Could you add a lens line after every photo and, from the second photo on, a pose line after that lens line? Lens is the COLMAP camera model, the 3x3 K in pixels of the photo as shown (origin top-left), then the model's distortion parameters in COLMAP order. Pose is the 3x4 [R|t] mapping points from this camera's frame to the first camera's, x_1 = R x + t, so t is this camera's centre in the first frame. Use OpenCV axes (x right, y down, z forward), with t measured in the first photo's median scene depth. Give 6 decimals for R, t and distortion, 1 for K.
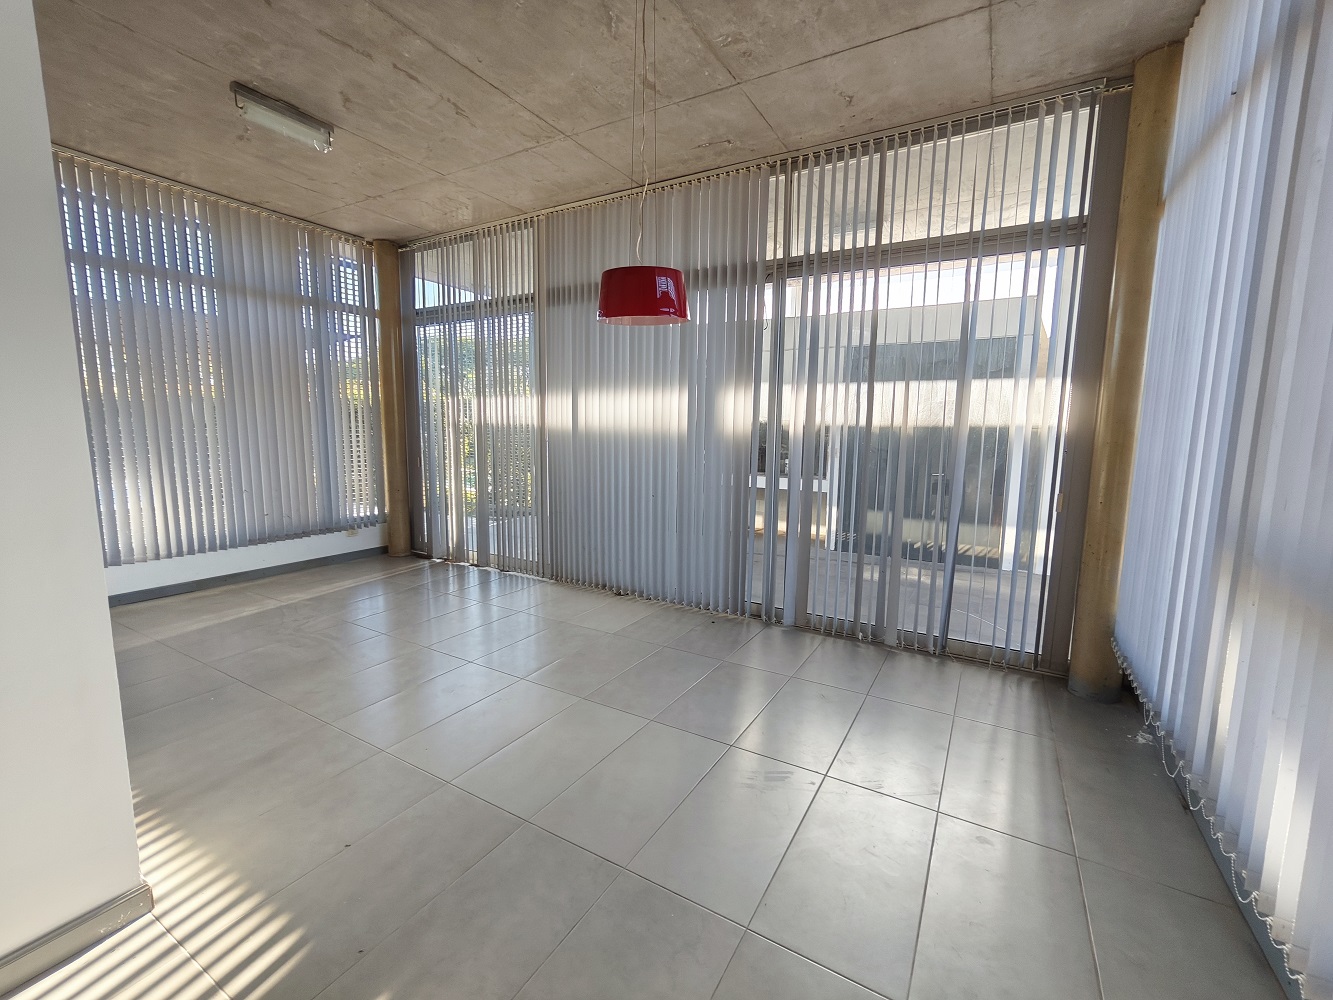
lens RADIAL K [[568.2, 0, 665.8], [0, 568.2, 500.5], [0, 0, 1]] dist [-0.000471, 0.000009]
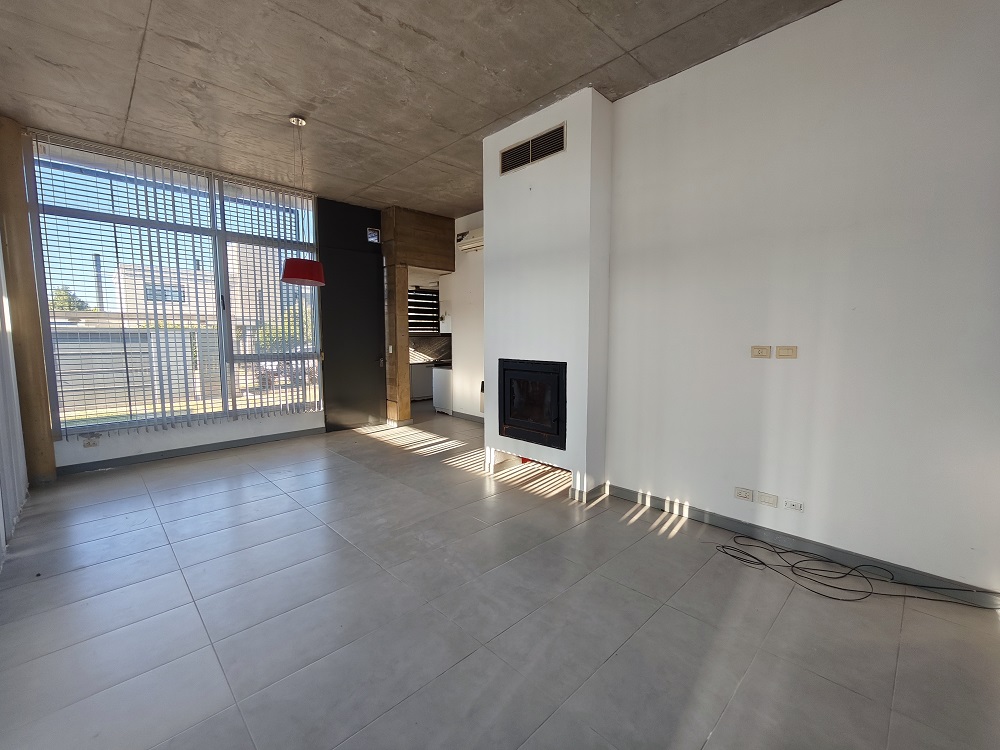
lens RADIAL K [[426.2, 0, 500.7], [0, 426.2, 374.3], [0, 0, 1]] dist [-0.000471, 0.000009]
pose [[-0.964926, -0.034026, 0.260307, -0.976667], [0.024909, 0.975225, 0.219810, -0.246208], [-0.261337, 0.218585, -0.940172, 1.938249]]
